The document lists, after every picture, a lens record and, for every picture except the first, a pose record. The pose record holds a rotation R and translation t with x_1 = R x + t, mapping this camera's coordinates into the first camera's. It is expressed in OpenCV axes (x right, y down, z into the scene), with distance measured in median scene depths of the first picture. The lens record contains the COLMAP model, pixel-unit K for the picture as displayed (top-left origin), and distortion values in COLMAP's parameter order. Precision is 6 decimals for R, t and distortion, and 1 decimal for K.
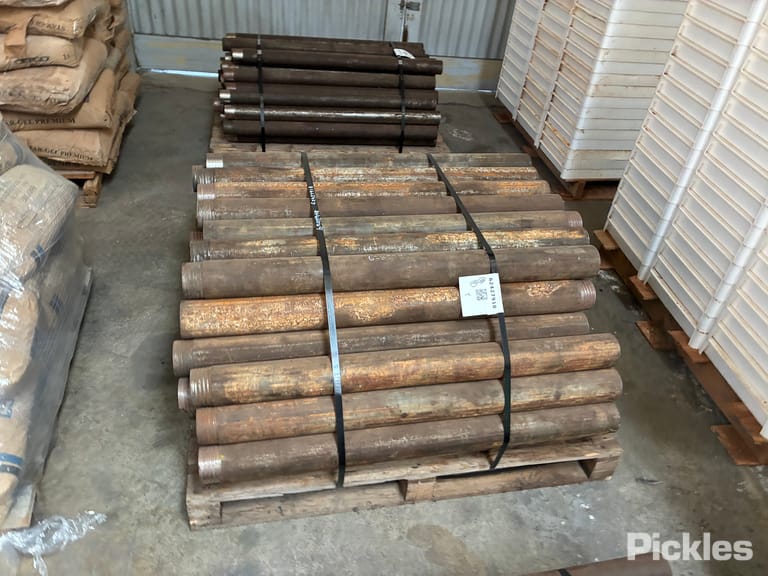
lens RADIAL K [[583.8, 0, 389.1], [0, 583.8, 288.3], [0, 0, 1]] dist [0.065309, -0.086782]
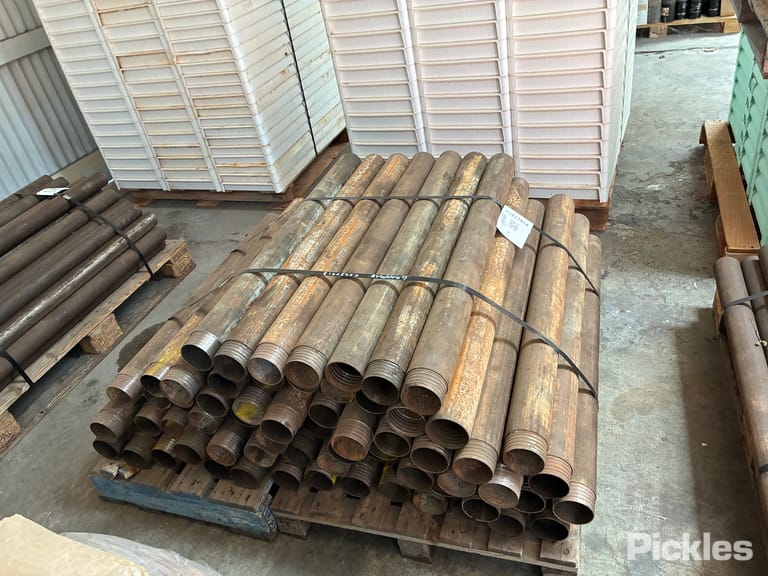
lens RADIAL K [[583.8, 0, 384.1], [0, 583.8, 284.3], [0, 0, 1]] dist [0.065309, -0.086782]
pose [[0.479511, -0.645012, 0.595003, -0.359737], [0.693080, 0.694251, 0.194050, -0.154394], [-0.538246, 0.319335, 0.779947, 0.145510]]
